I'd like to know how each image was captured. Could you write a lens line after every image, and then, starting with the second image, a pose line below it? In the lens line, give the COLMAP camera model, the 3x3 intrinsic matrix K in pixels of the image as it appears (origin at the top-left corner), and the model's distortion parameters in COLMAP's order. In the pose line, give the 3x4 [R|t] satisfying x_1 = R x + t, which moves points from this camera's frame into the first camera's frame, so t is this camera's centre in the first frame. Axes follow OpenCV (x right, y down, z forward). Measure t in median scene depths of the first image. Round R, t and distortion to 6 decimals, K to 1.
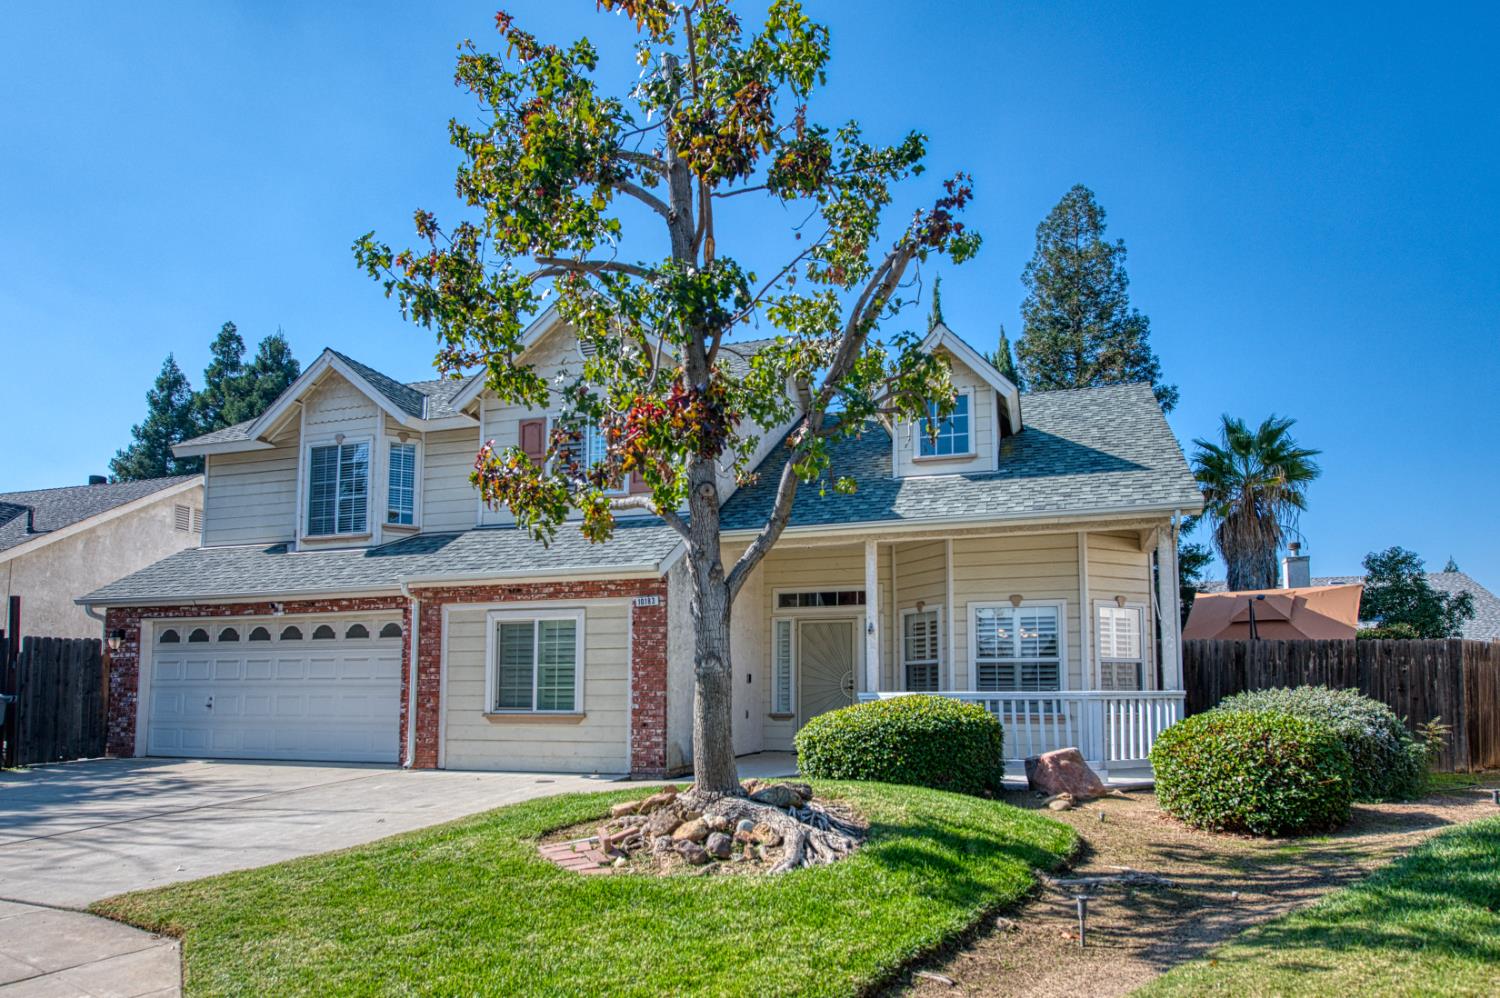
lens RADIAL K [[920.8, 0, 748.9], [0, 920.8, 527.4], [0, 0, 1]] dist [0.000447, 0.000741]
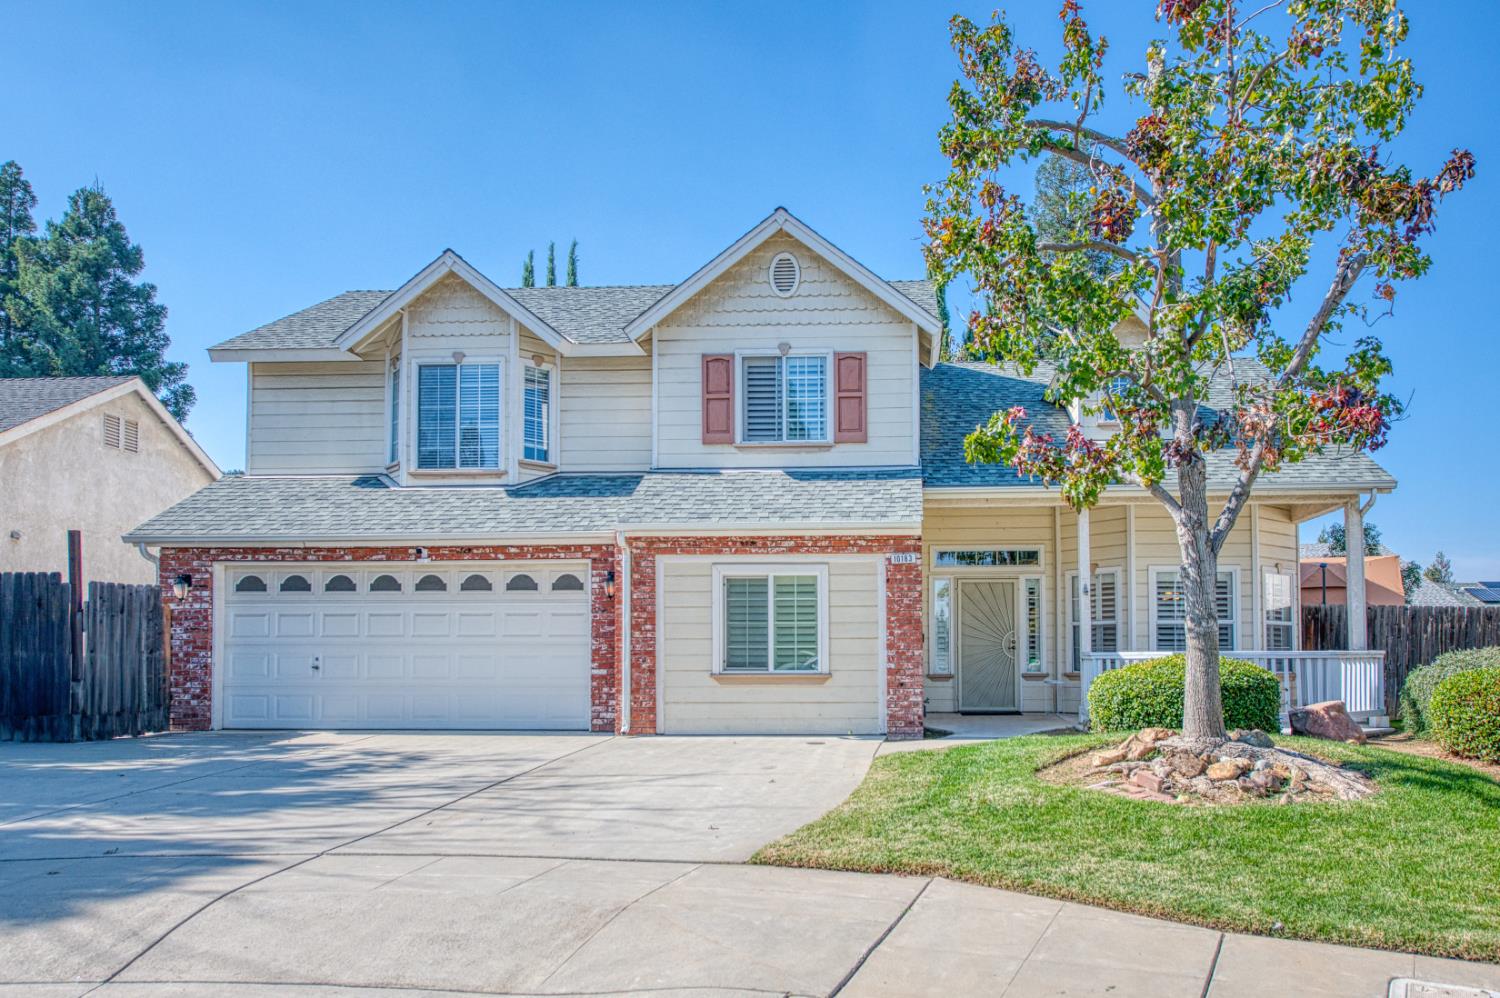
lens RADIAL K [[1101.5, 0, 750.0], [0, 1101.5, 499.0], [0, 0, 1]] dist [0.003507, 0.000854]
pose [[0.964302, 0.038105, 0.262050, -0.502304], [-0.047061, 0.998500, 0.027985, -0.006800], [-0.260590, -0.039318, 0.964649, -0.070423]]
